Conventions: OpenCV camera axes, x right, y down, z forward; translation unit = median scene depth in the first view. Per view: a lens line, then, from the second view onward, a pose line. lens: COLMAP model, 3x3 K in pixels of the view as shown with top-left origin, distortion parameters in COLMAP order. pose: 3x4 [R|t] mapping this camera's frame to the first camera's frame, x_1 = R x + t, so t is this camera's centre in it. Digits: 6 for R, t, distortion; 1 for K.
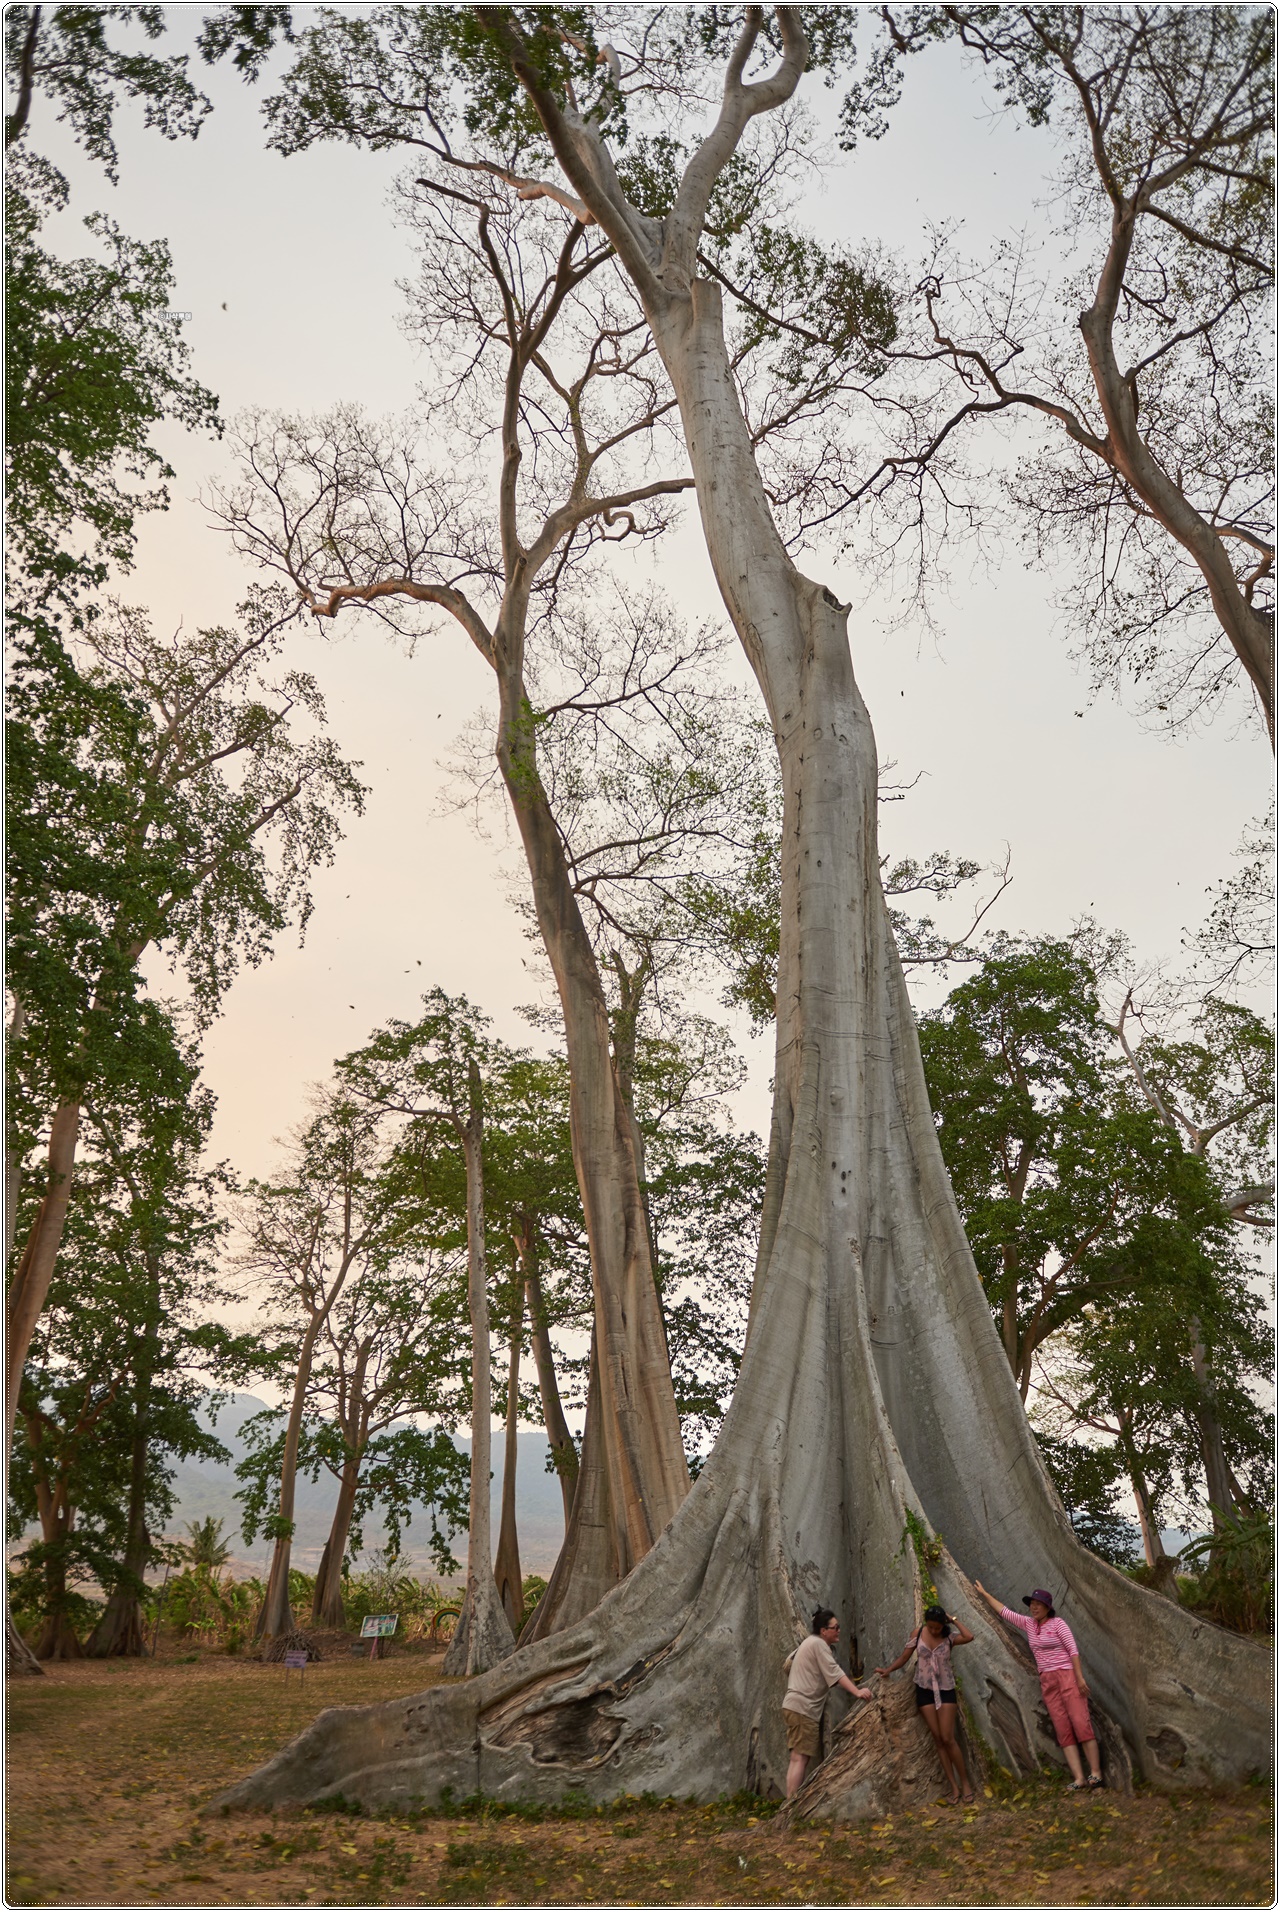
lens RADIAL K [[1385.2, 0, 640.0], [0, 1385.2, 956.0], [0, 0, 1]] dist [-0.048789, 0.005102]
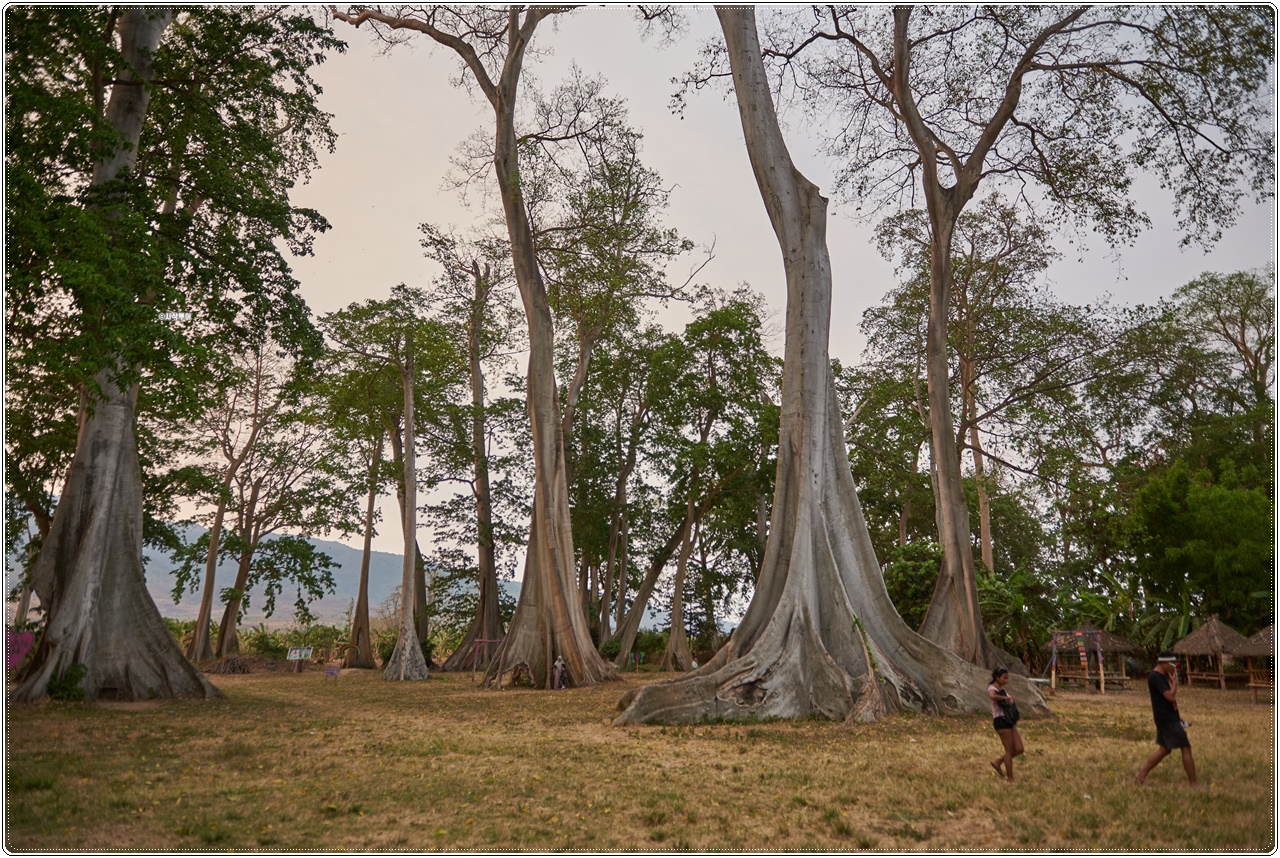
lens RADIAL K [[897.0, 0, 640.0], [0, 897.0, 429.0], [0, 0, 1]] dist [0.001849, 0.001105]
pose [[0.948310, 0.095085, 0.302766, -0.152064], [-0.154731, 0.971507, 0.179533, -0.036295], [-0.277068, -0.217100, 0.936003, -0.080390]]
